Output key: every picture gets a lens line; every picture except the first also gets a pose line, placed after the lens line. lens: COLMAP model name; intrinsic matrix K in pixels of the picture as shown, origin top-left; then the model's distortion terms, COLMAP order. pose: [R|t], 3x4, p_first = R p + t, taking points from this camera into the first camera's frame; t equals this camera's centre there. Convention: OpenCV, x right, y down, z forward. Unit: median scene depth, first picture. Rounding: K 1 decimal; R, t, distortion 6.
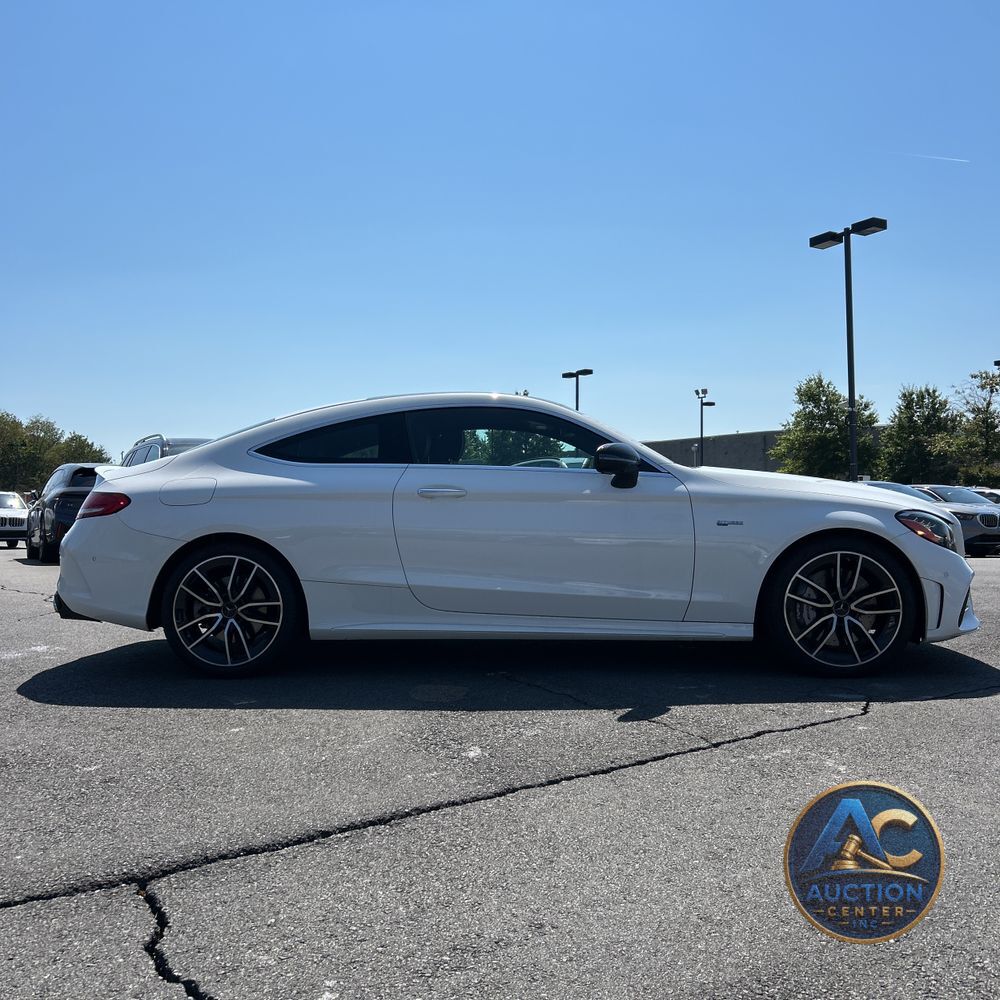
lens RADIAL K [[994.3, 0, 496.3], [0, 994.3, 498.7], [0, 0, 1]] dist [0.024659, 0.000000]
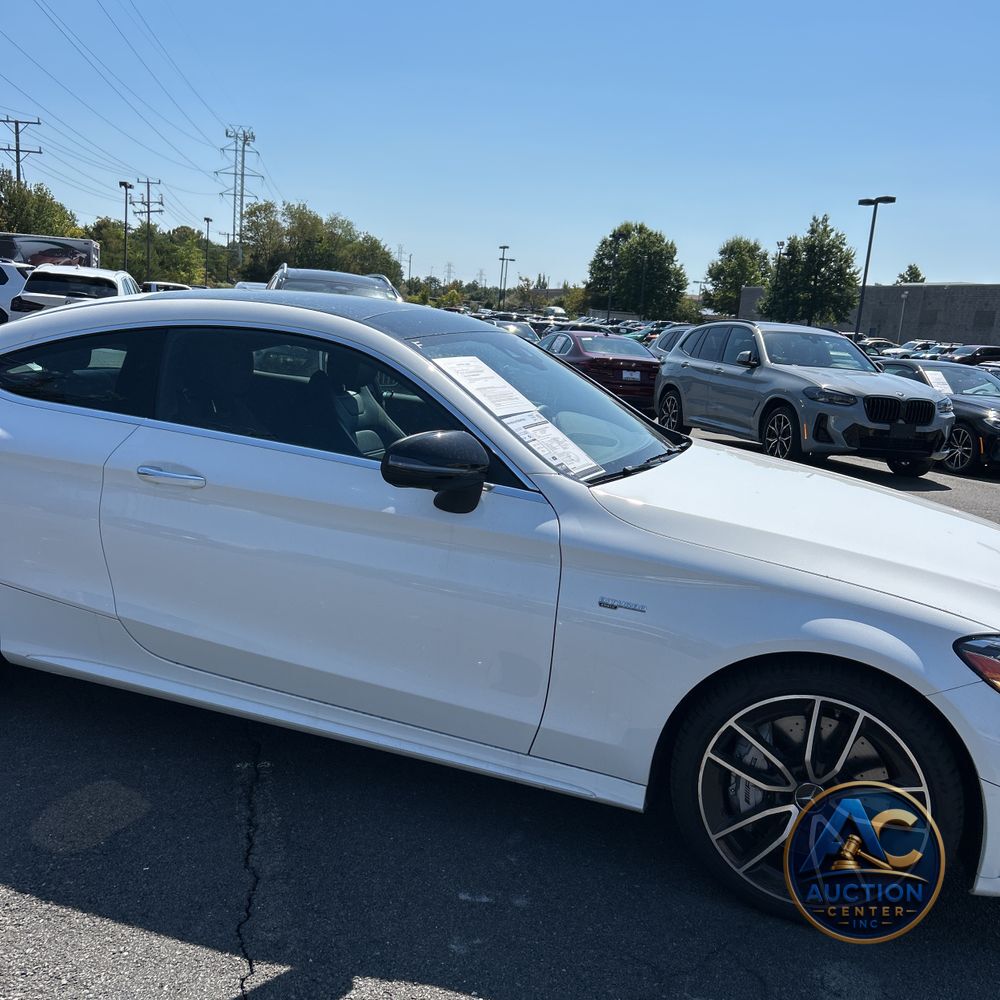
lens RADIAL K [[994.3, 0, 494.6], [0, 994.3, 497.3], [0, 0, 1]] dist [0.024659, 0.000000]
pose [[0.959435, 0.130177, -0.250075, 0.290285], [-0.084060, 0.978759, 0.186988, -0.125447], [0.269105, -0.158382, 0.949999, 0.471353]]
